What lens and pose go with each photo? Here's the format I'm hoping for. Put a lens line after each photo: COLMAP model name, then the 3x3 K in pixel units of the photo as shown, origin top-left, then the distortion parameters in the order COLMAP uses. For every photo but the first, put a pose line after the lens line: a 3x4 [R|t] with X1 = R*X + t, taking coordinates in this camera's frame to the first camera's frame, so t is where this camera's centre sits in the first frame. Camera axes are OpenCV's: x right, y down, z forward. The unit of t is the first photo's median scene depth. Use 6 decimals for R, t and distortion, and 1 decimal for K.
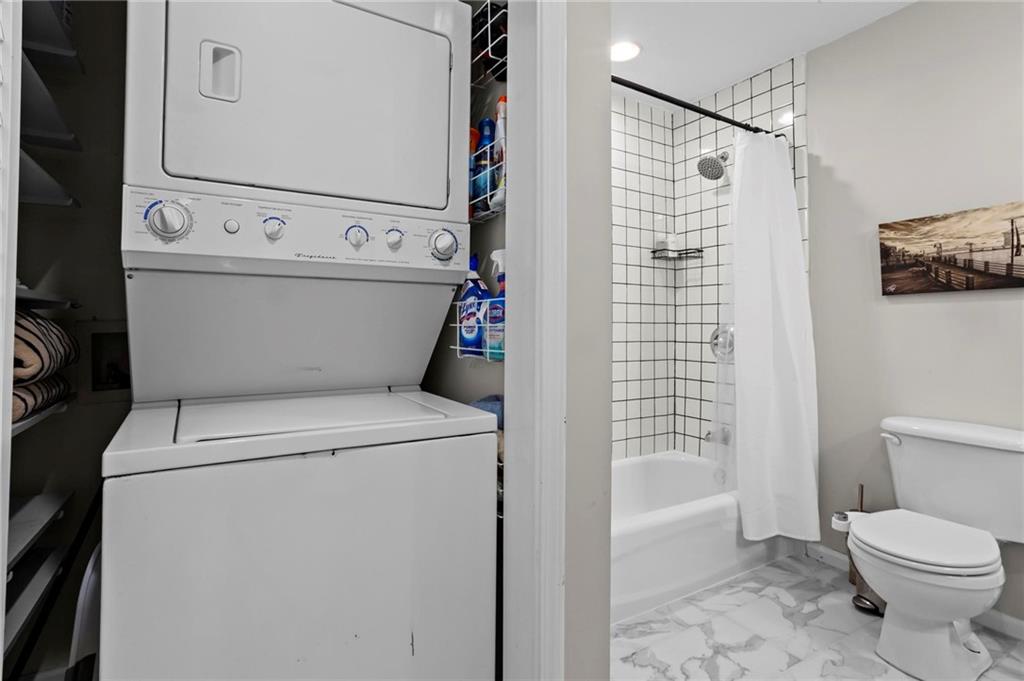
lens RADIAL K [[500.1, 0, 491.4], [0, 500.1, 311.5], [0, 0, 1]] dist [-0.040132, 0.019586]
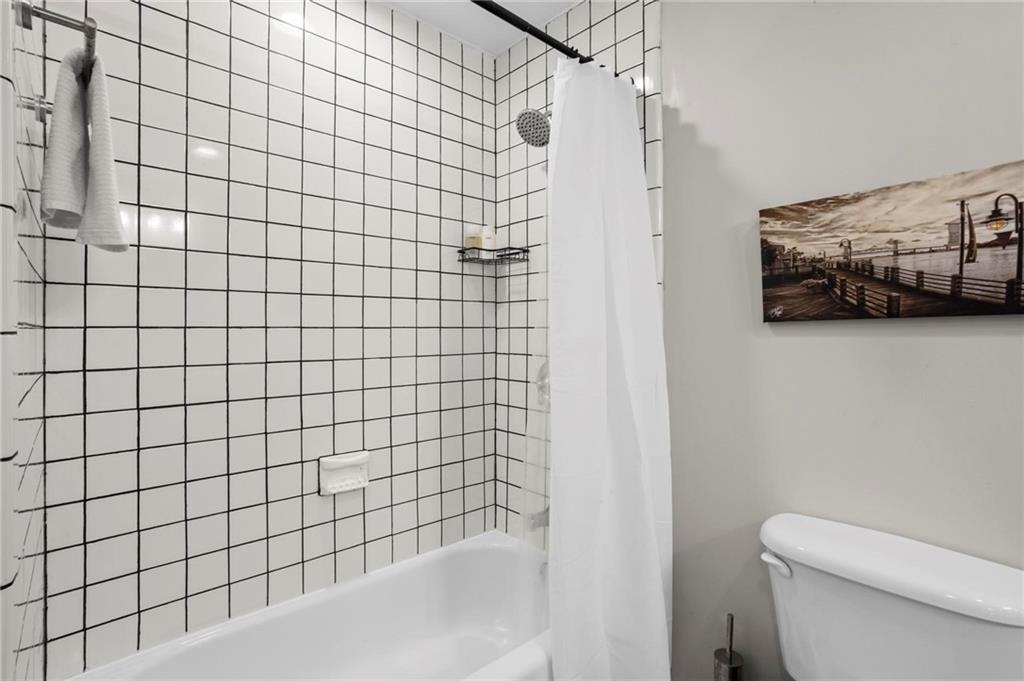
lens RADIAL K [[500.1, 0, 485.0], [0, 500.1, 330.0], [0, 0, 1]] dist [-0.040132, 0.019586]
pose [[0.981942, -0.011891, 0.188809, 0.303528], [0.006462, 0.999549, 0.029343, -0.041581], [-0.189072, -0.027593, 0.981575, 0.416233]]
